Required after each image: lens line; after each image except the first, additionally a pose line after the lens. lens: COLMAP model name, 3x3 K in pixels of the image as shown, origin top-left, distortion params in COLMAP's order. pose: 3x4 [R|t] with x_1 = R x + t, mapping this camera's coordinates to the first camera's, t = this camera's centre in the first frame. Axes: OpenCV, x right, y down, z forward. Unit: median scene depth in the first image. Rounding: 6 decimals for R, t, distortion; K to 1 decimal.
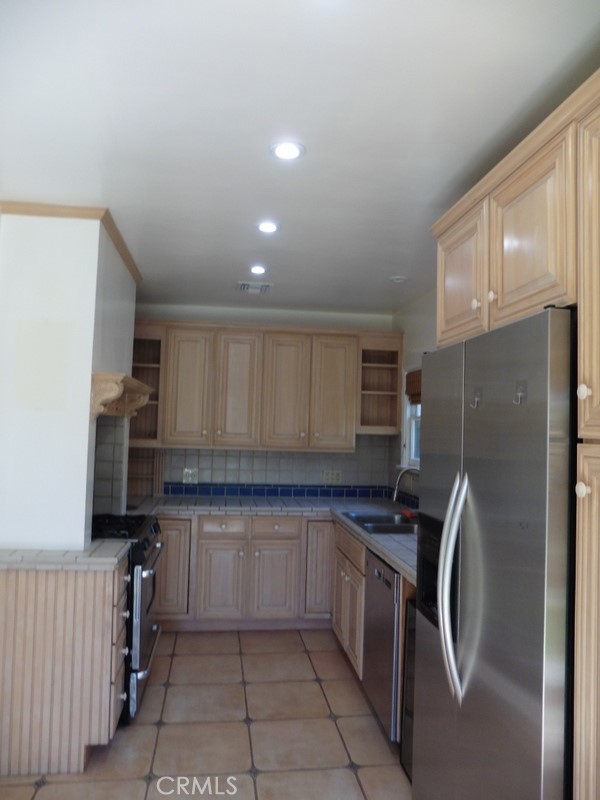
lens RADIAL K [[576.0, 0, 300.0], [0, 576.0, 400.0], [0, 0, 1]] dist [-0.078749, 0.056266]
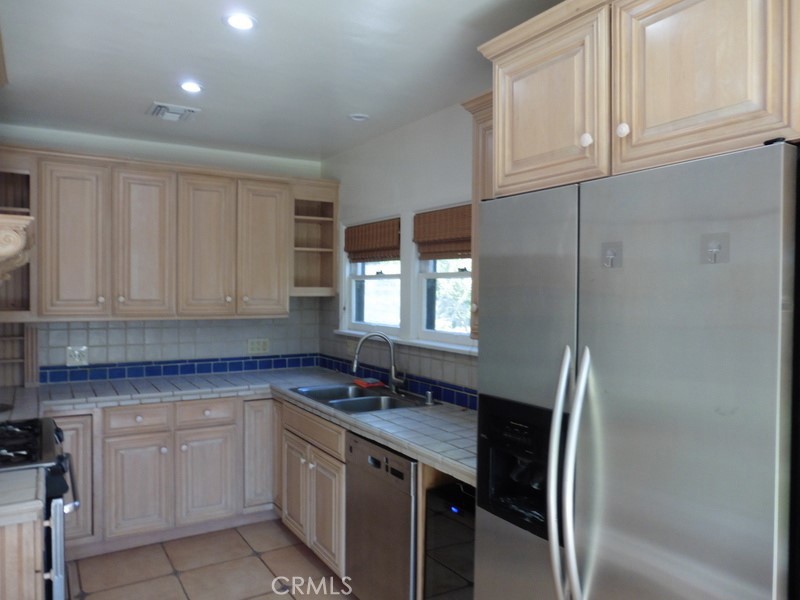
lens RADIAL K [[576.0, 0, 399.1], [0, 576.0, 305.3], [0, 0, 1]] dist [-0.078749, 0.056266]
pose [[0.911160, -0.031005, 0.410885, -0.113957], [-0.002865, 0.996664, 0.081560, 0.000871], [-0.412043, -0.075492, 0.908032, 0.146396]]
